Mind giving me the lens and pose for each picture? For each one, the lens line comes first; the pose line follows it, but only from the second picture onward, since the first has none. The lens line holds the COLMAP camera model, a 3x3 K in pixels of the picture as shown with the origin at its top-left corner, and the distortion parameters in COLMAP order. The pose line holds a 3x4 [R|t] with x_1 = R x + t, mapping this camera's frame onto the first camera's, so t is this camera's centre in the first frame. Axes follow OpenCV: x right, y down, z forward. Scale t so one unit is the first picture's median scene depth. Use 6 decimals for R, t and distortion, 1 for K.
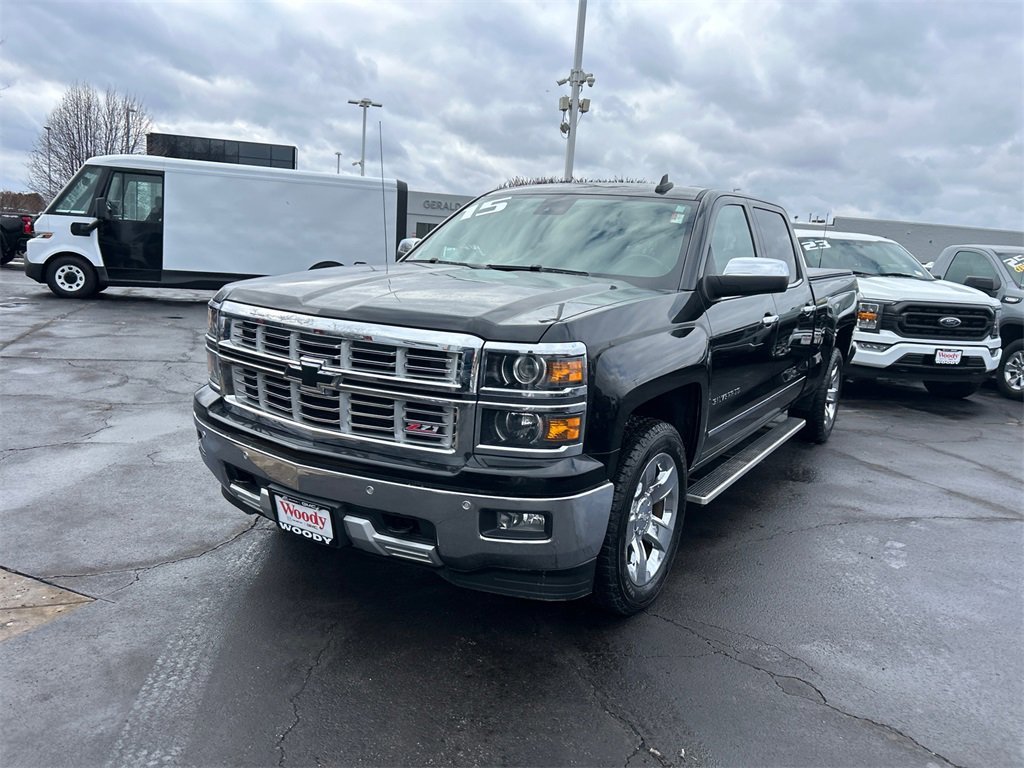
lens RADIAL K [[791.1, 0, 512.0], [0, 791.1, 384.0], [0, 0, 1]] dist [0.057794, -0.059367]
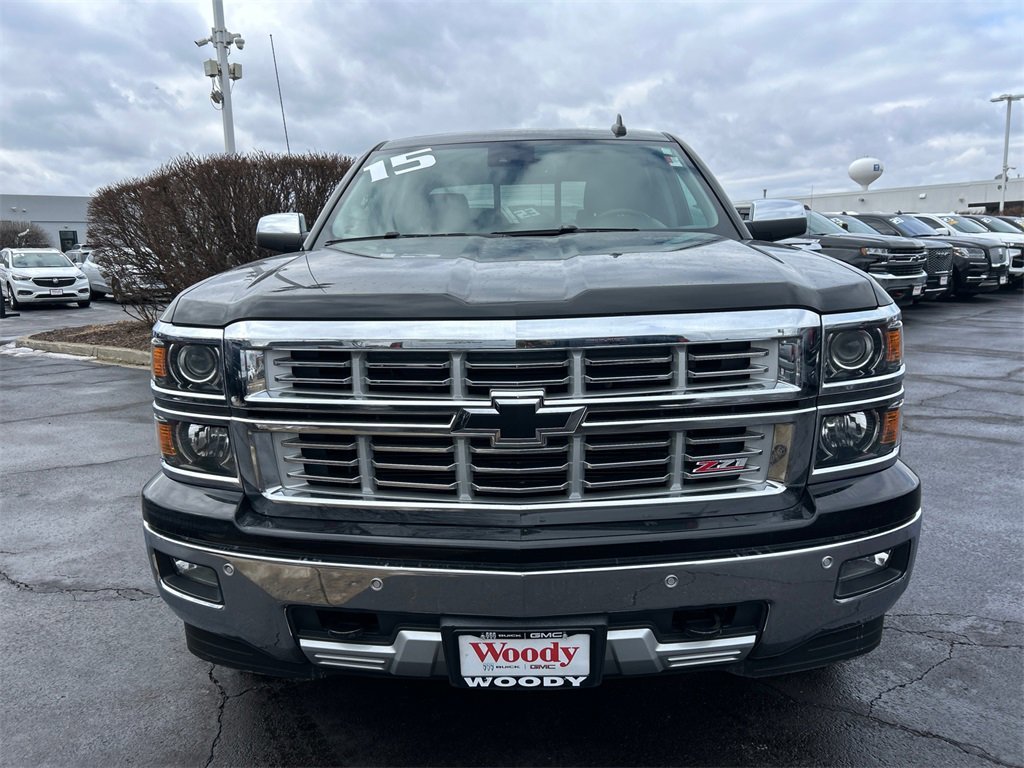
lens RADIAL K [[761.1, 0, 514.4], [0, 761.1, 394.3], [0, 0, 1]] dist [0.060786, -0.047533]
pose [[0.856796, -0.177872, 0.484006, -0.516871], [0.161404, 0.983966, 0.075888, -0.071135], [-0.489744, 0.013100, 0.871768, 0.507335]]
